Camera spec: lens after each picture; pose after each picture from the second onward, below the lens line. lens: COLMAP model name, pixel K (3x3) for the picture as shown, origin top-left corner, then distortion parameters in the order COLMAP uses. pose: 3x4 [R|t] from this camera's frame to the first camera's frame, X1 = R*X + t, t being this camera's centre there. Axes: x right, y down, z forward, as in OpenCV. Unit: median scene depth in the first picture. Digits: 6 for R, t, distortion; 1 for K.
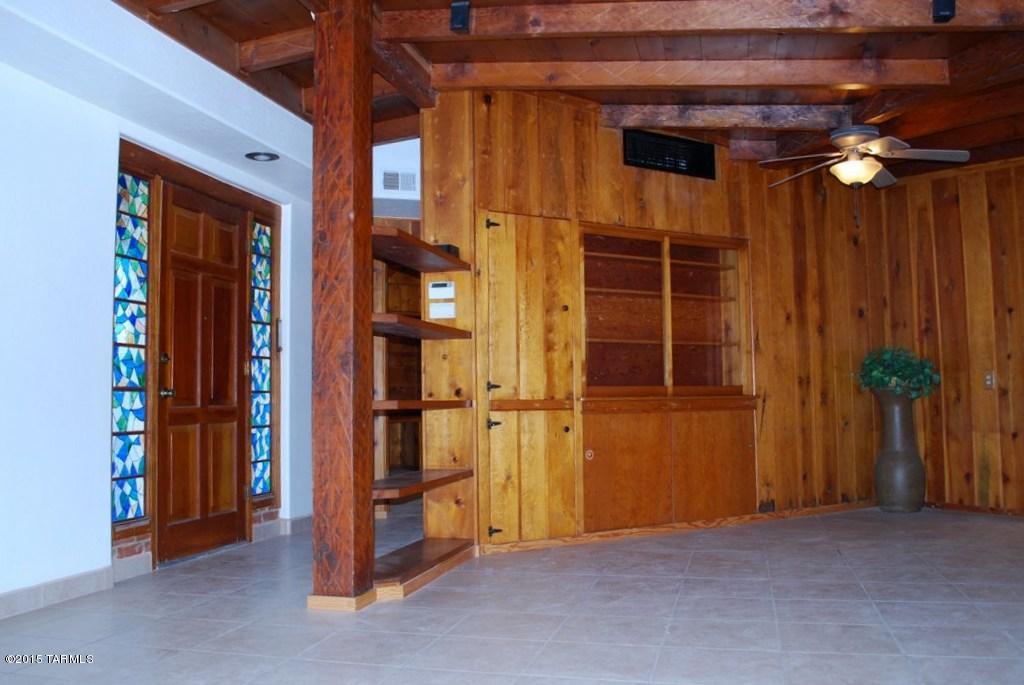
lens RADIAL K [[824.3, 0, 518.6], [0, 824.3, 338.6], [0, 0, 1]] dist [-0.104852, 0.028231]
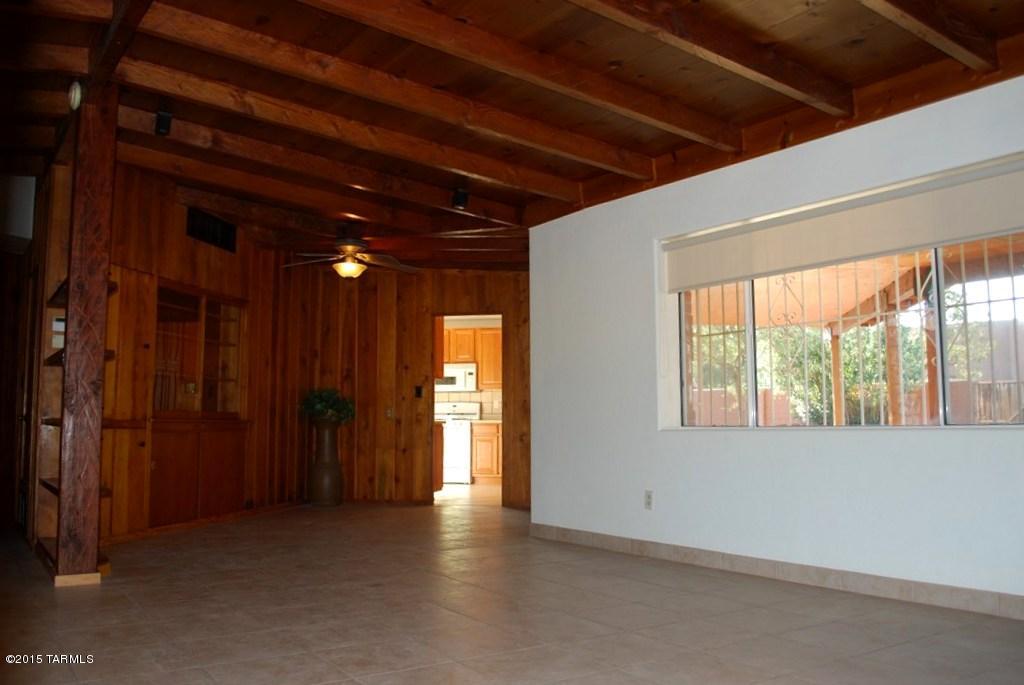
lens RADIAL K [[824.3, 0, 503.9], [0, 824.3, 345.3], [0, 0, 1]] dist [-0.104852, 0.028231]
pose [[0.660056, 0.080562, 0.746884, -0.425732], [-0.059294, 0.996718, -0.055109, -0.002790], [-0.748873, -0.007910, 0.662667, -0.175347]]
